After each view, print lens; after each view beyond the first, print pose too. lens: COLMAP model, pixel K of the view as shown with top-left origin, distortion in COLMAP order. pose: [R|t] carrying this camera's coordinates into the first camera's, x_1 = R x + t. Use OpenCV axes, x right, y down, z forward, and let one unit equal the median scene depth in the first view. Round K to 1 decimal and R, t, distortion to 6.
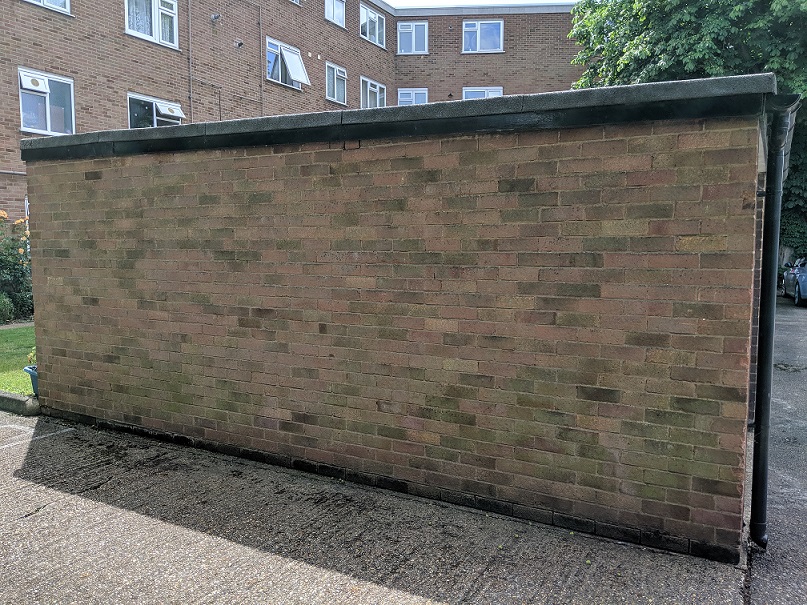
lens RADIAL K [[645.4, 0, 404.7], [0, 645.4, 305.3], [0, 0, 1]] dist [0.032276, -0.060539]
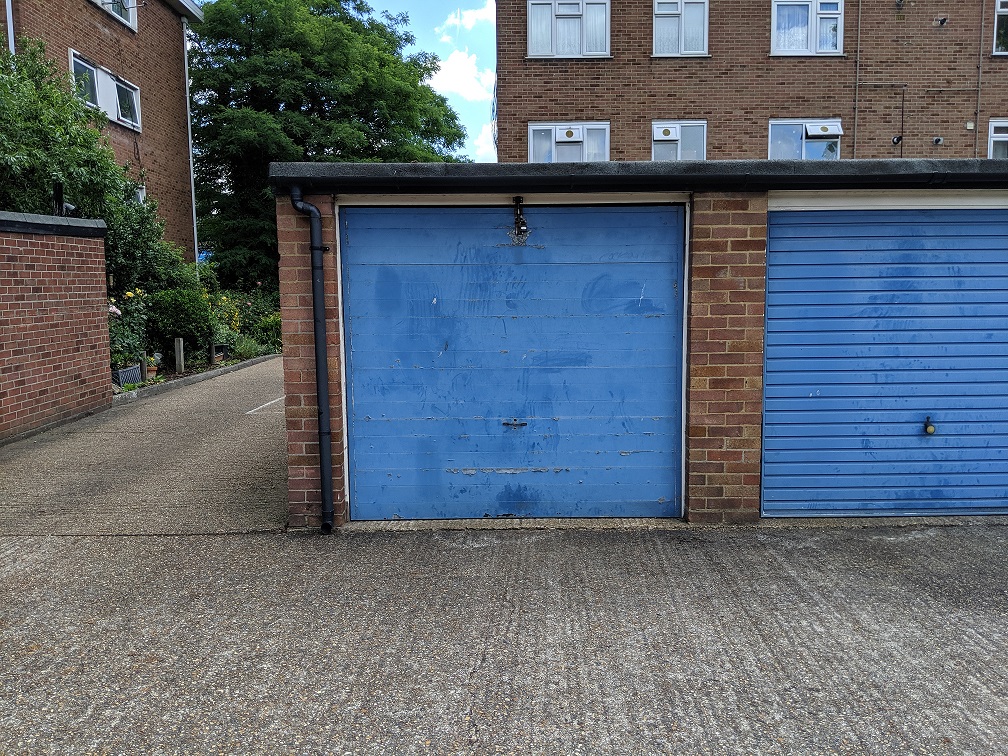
lens RADIAL K [[806.1, 0, 501.8], [0, 806.1, 379.2], [0, 0, 1]] dist [0.032276, -0.060539]
pose [[0.492228, 0.092228, -0.865566, 0.458072], [-0.071208, 0.995305, 0.065557, -0.009967], [0.867549, 0.029366, 0.496485, 0.115980]]
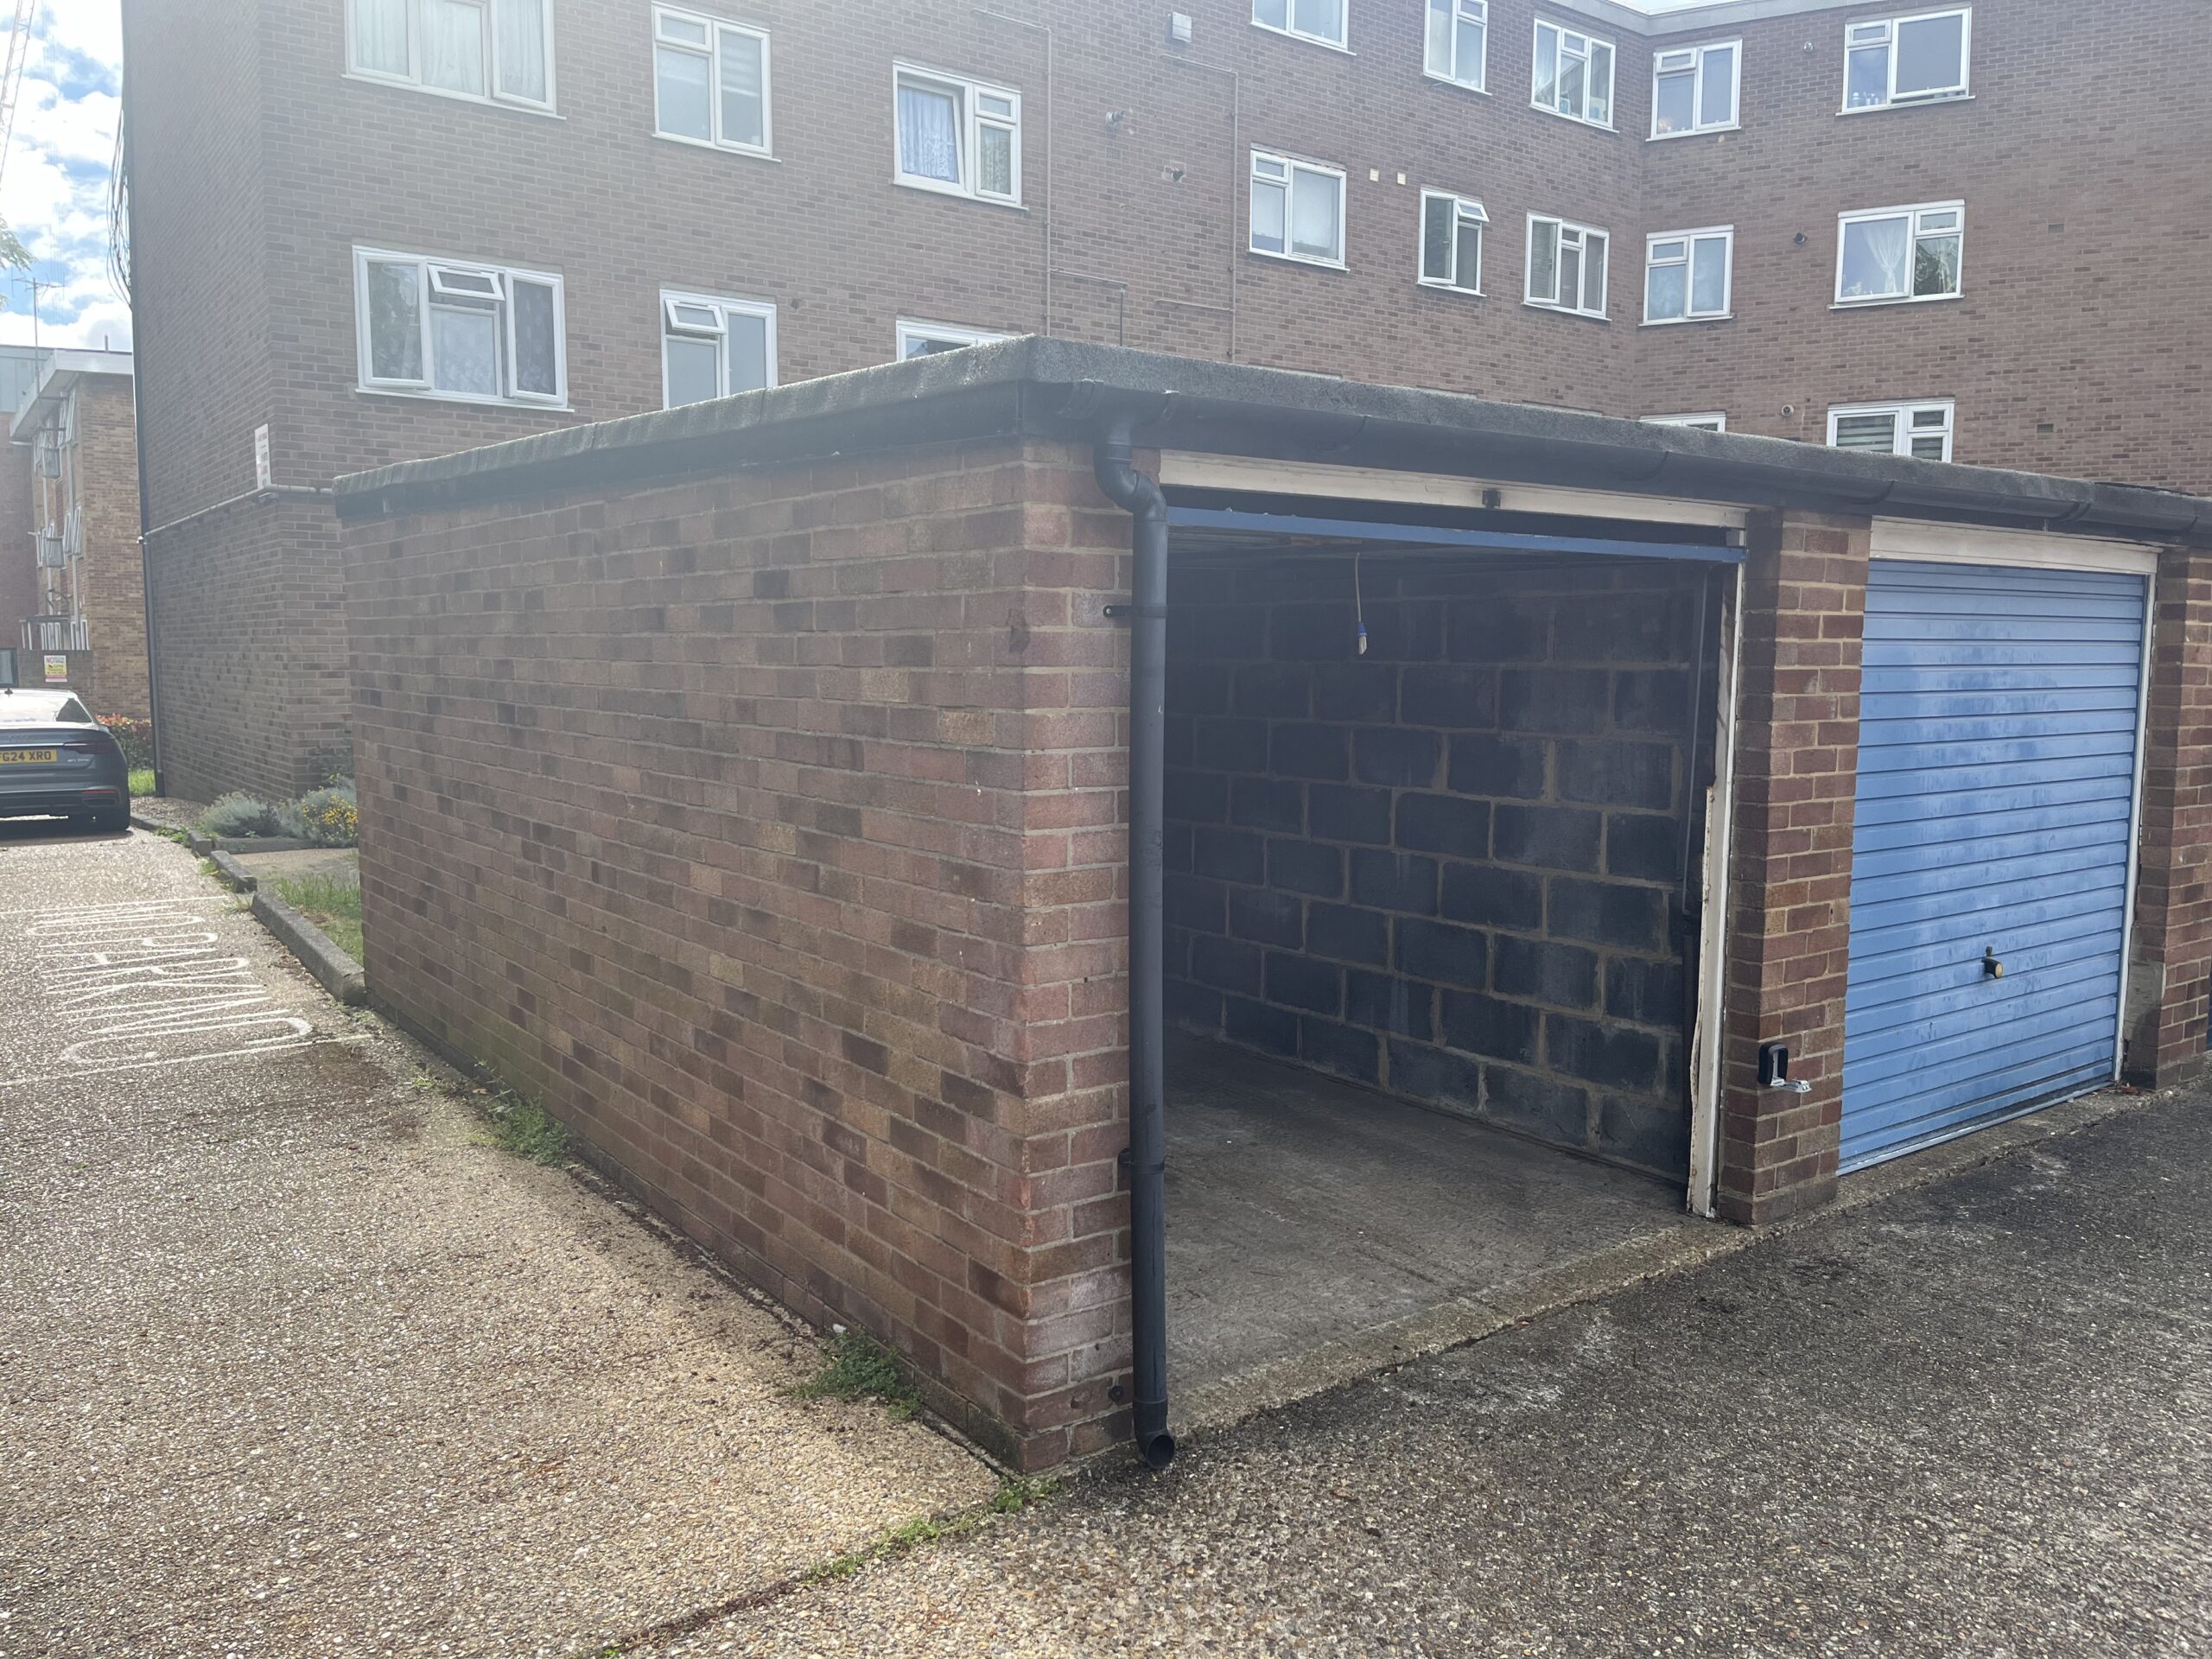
lens RADIAL K [[1682.0, 0, 1111.4], [0, 1682.0, 826.1], [0, 0, 1]] dist [0.044638, -0.052742]
pose [[0.913533, 0.047734, -0.403954, 0.209563], [-0.043306, 0.998860, 0.020097, -0.011517], [0.404452, -0.000866, 0.914559, -0.000116]]
